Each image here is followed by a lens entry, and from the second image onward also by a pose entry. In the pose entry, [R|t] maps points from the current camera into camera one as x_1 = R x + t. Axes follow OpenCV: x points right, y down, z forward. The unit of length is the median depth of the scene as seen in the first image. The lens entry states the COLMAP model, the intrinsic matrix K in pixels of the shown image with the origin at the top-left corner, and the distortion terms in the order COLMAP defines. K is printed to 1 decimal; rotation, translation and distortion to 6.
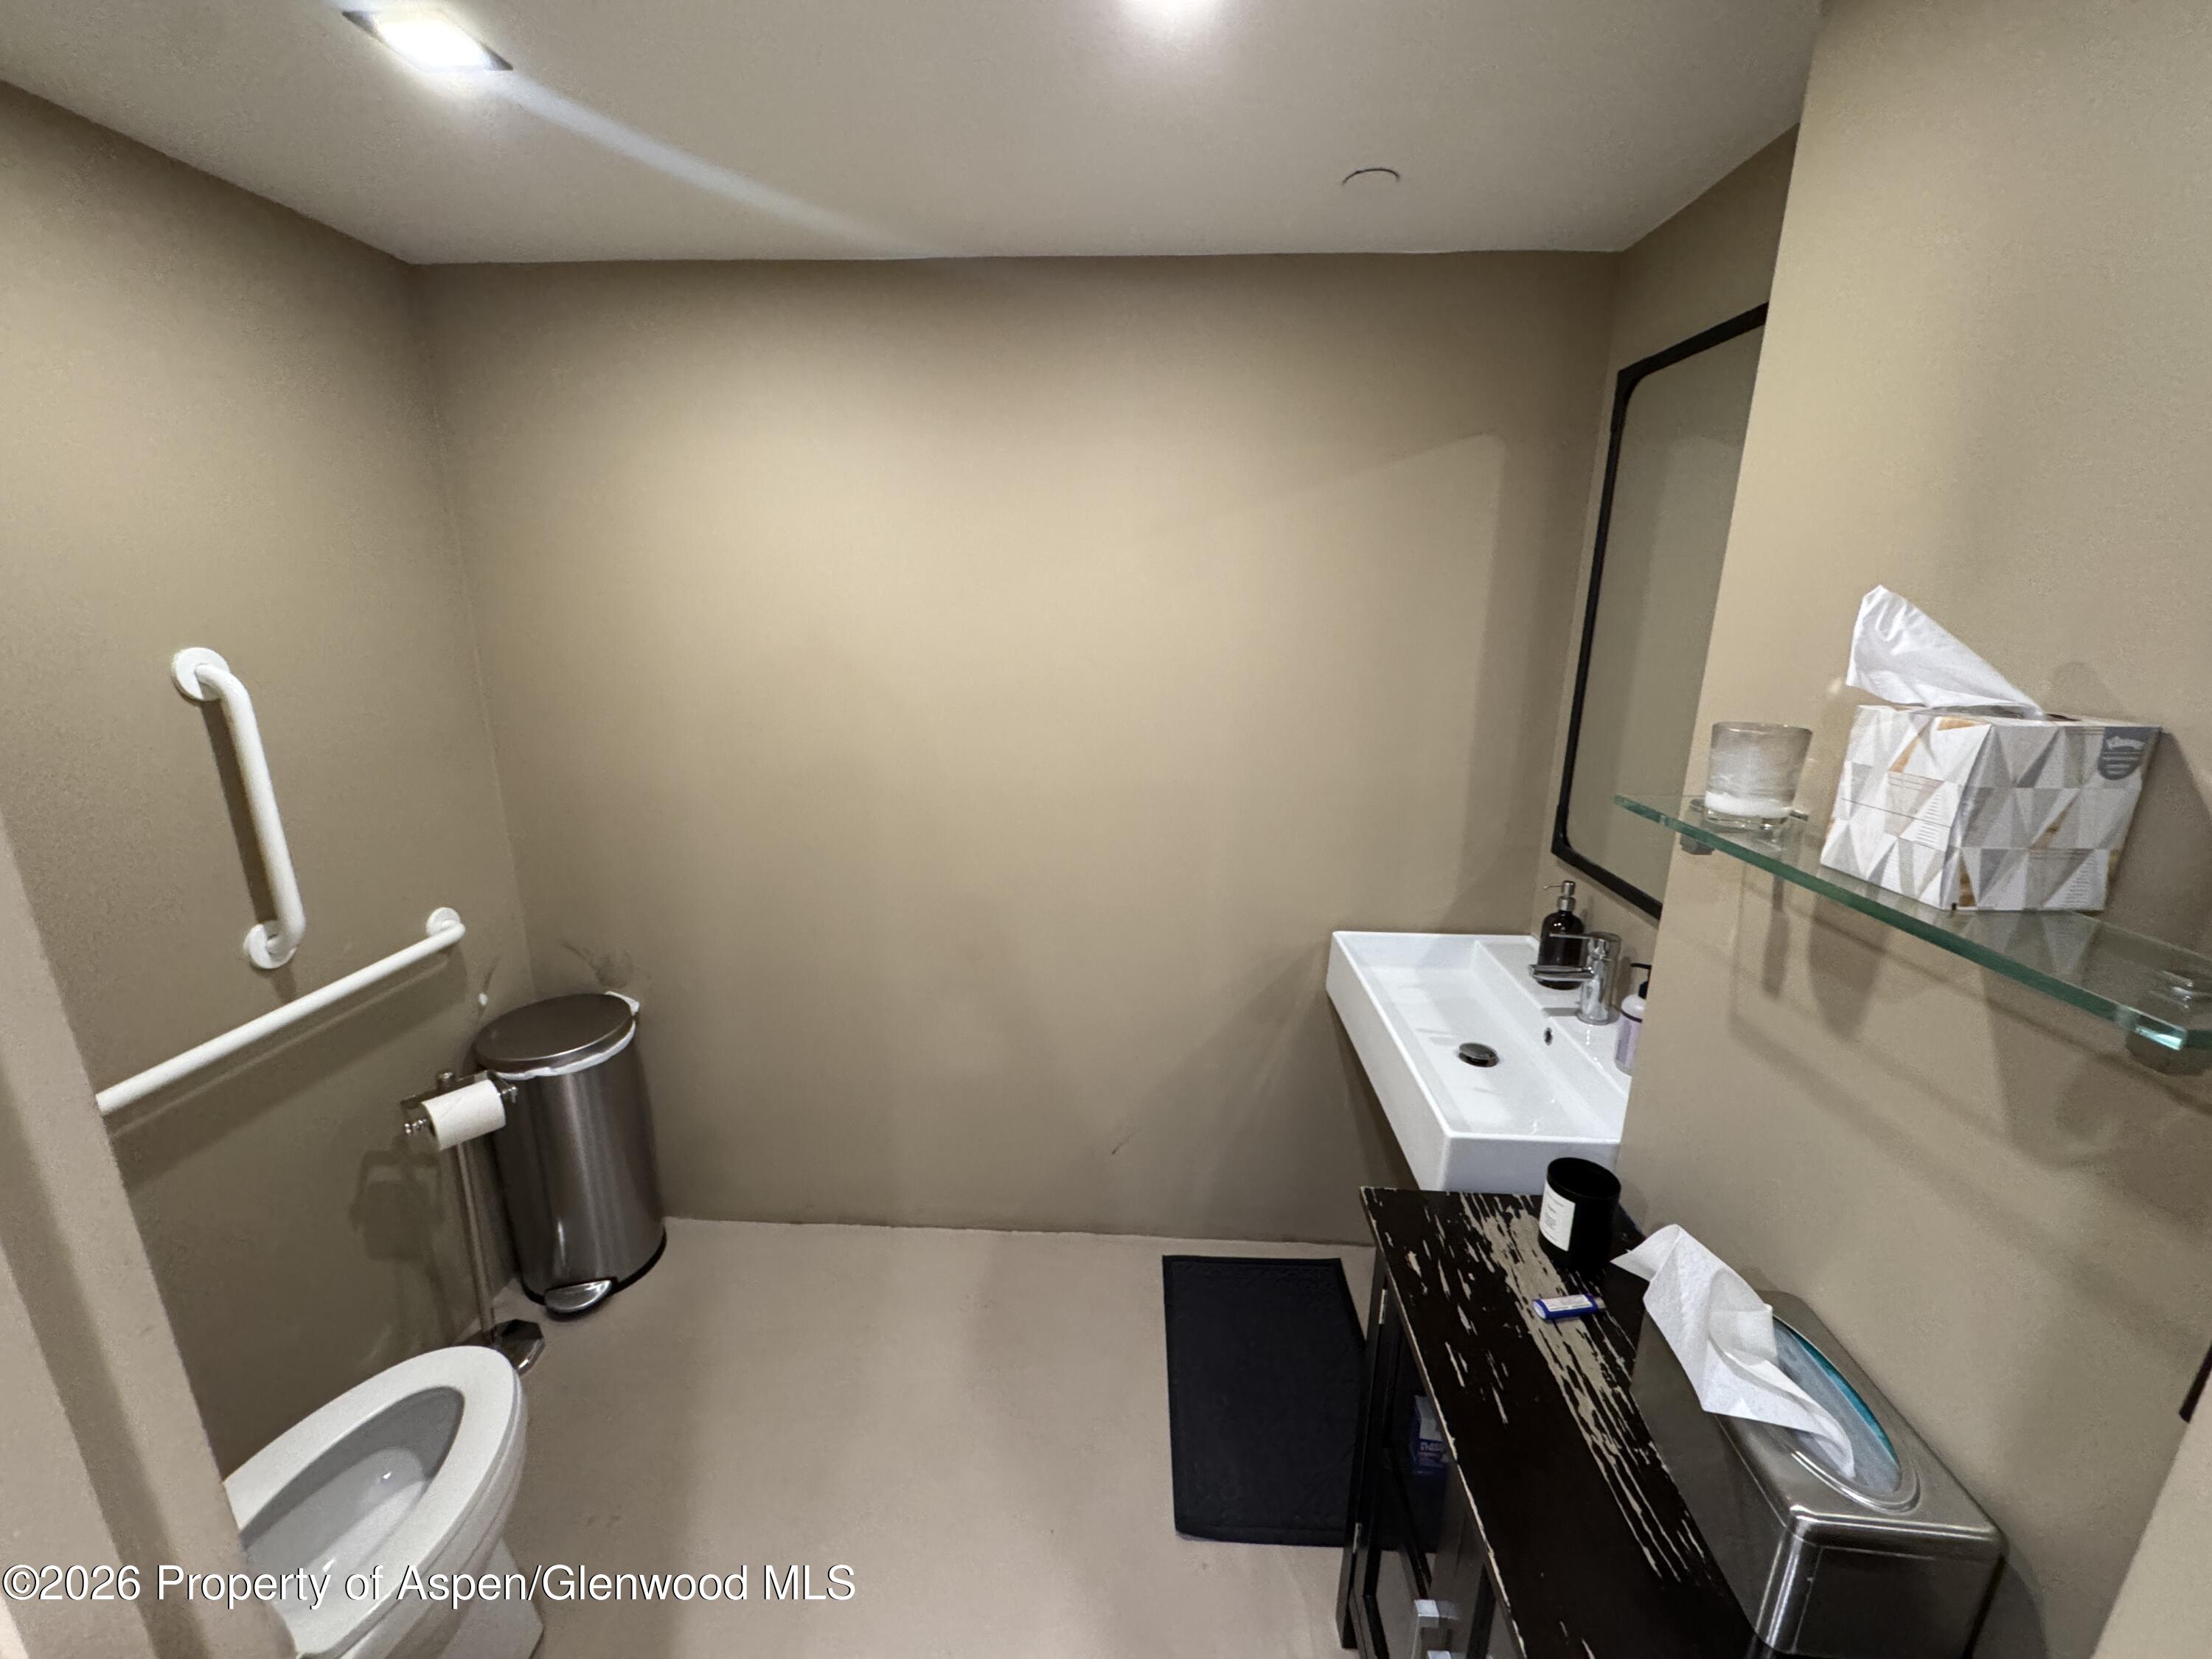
lens RADIAL K [[877.5, 0, 1106.0], [0, 877.5, 829.5], [0, 0, 1]] dist [0.001982, -0.003052]
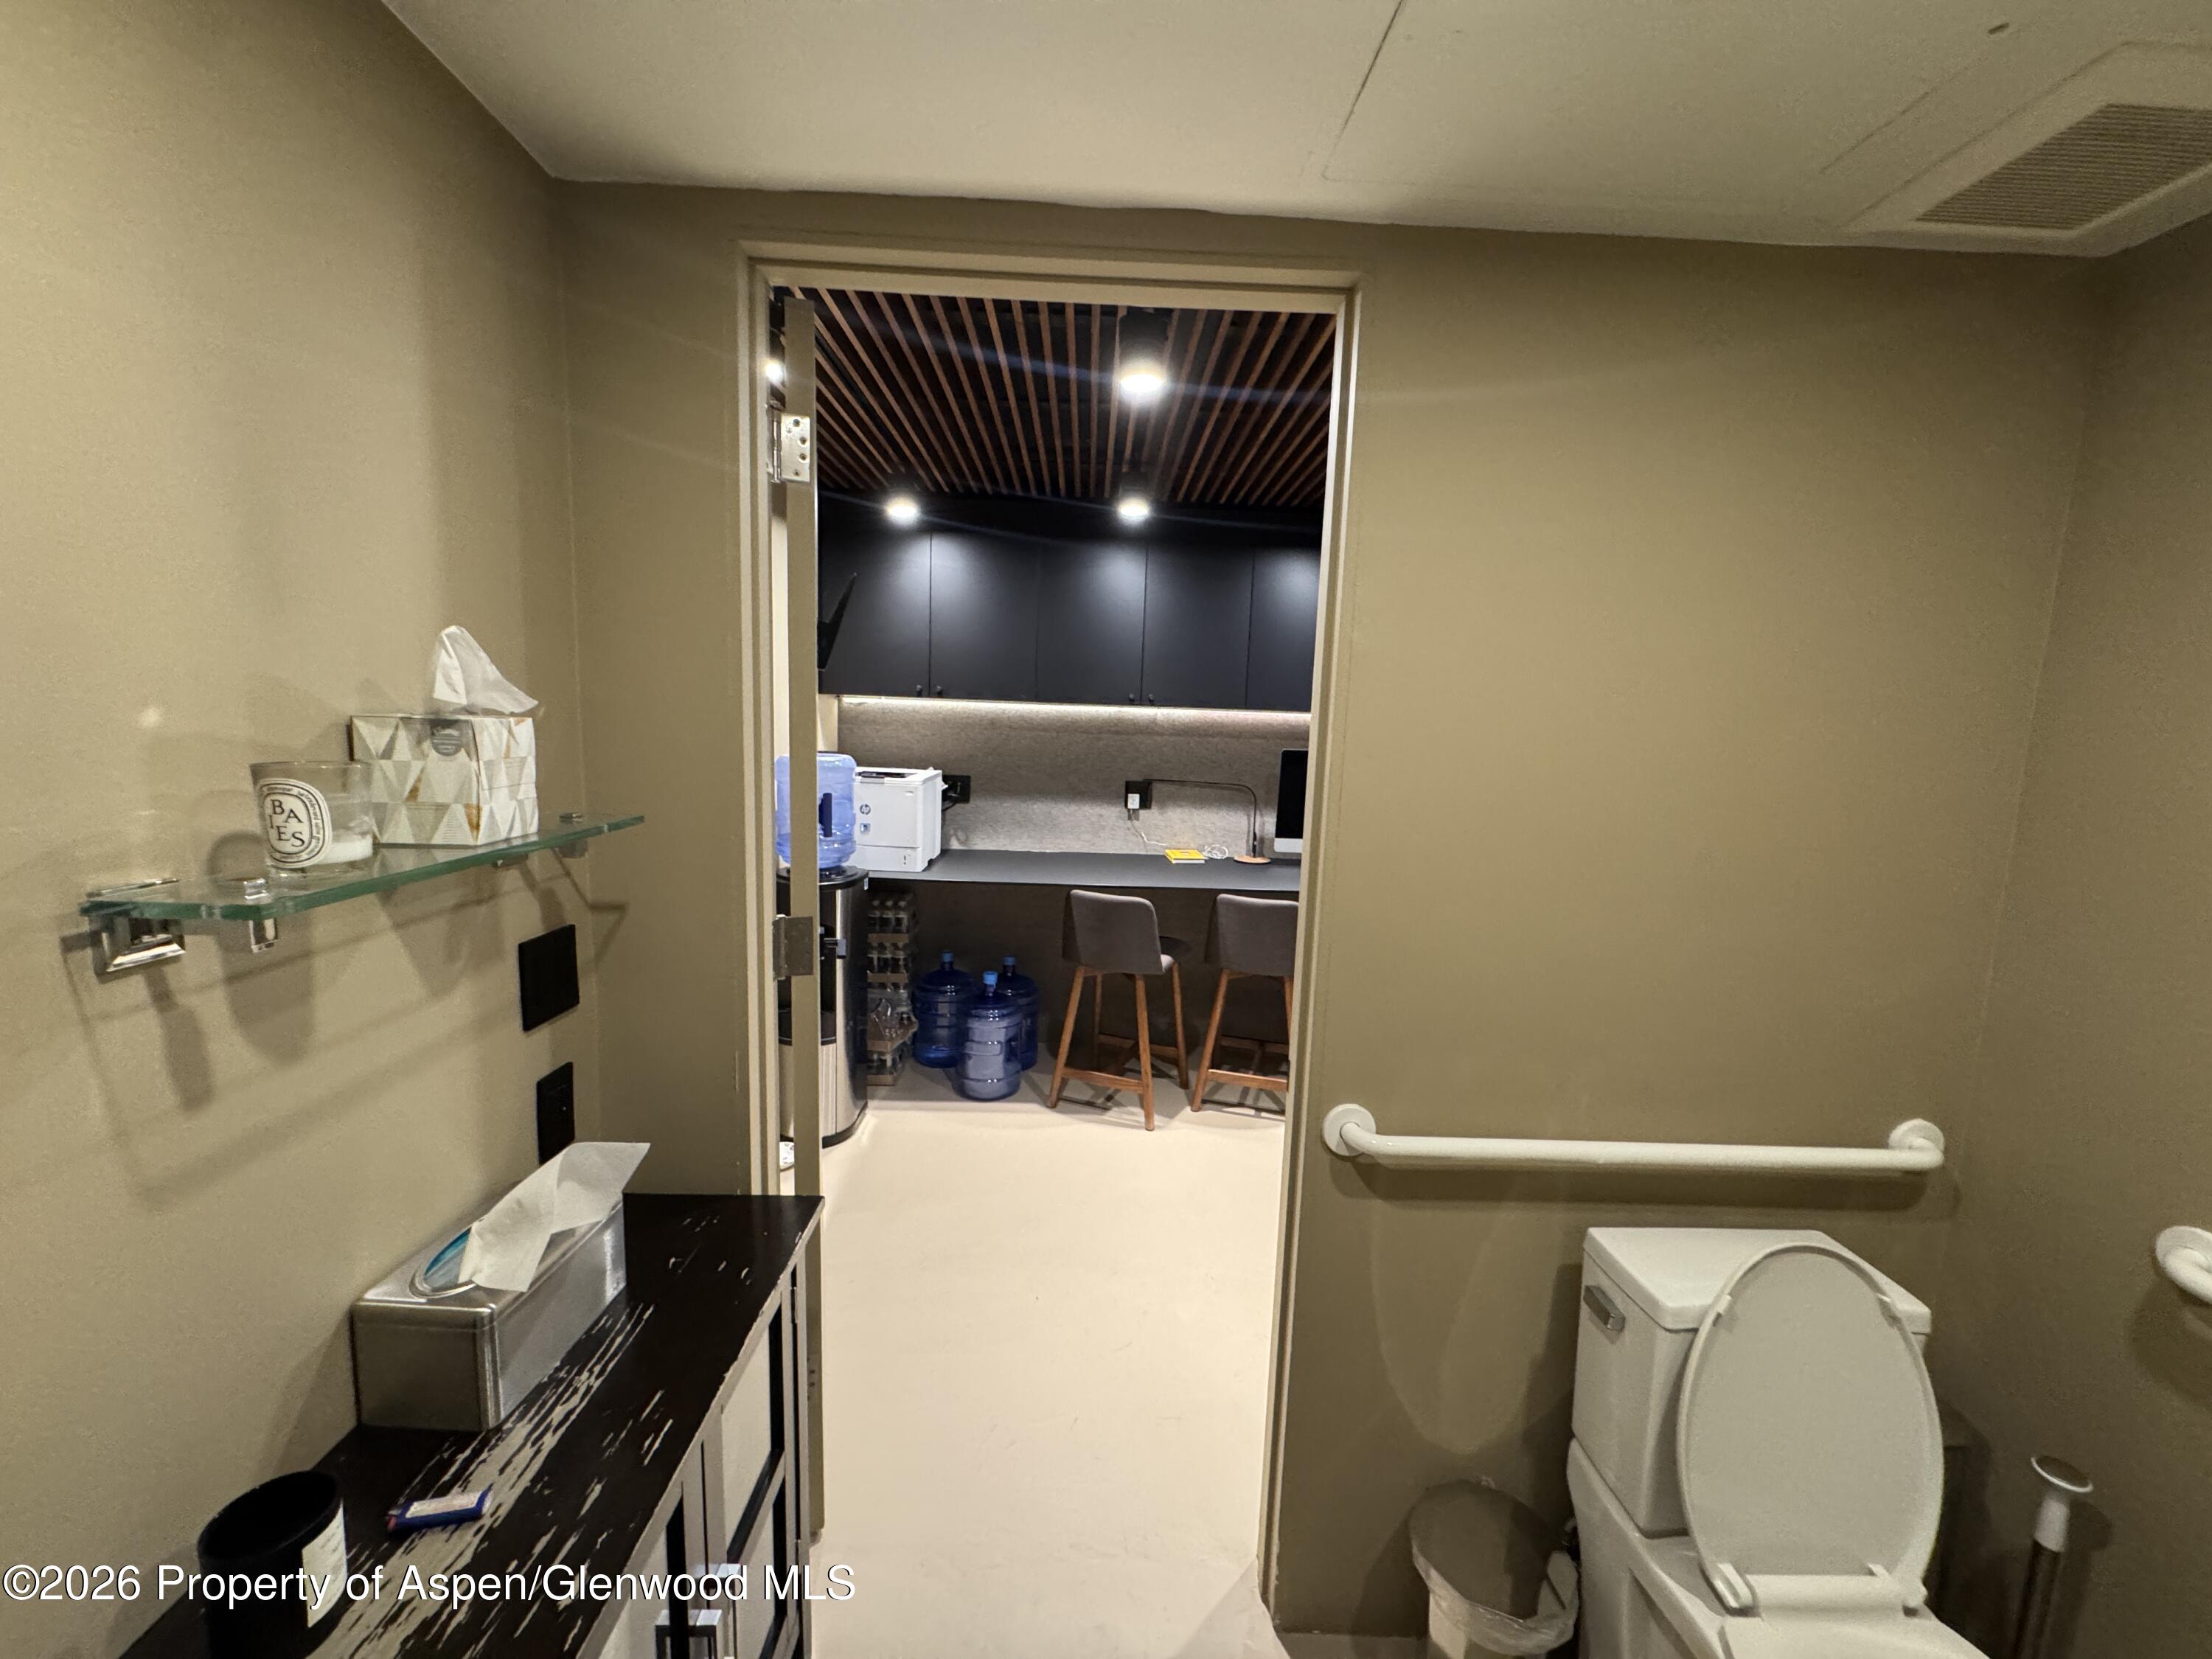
lens RADIAL K [[877.5, 0, 1106.0], [0, 877.5, 829.5], [0, 0, 1]] dist [0.001982, -0.003052]
pose [[-0.996612, -0.024936, -0.078372, 0.013407], [-0.052601, 0.925802, 0.374331, -0.540209], [0.063222, 0.377185, -0.923978, 2.382035]]
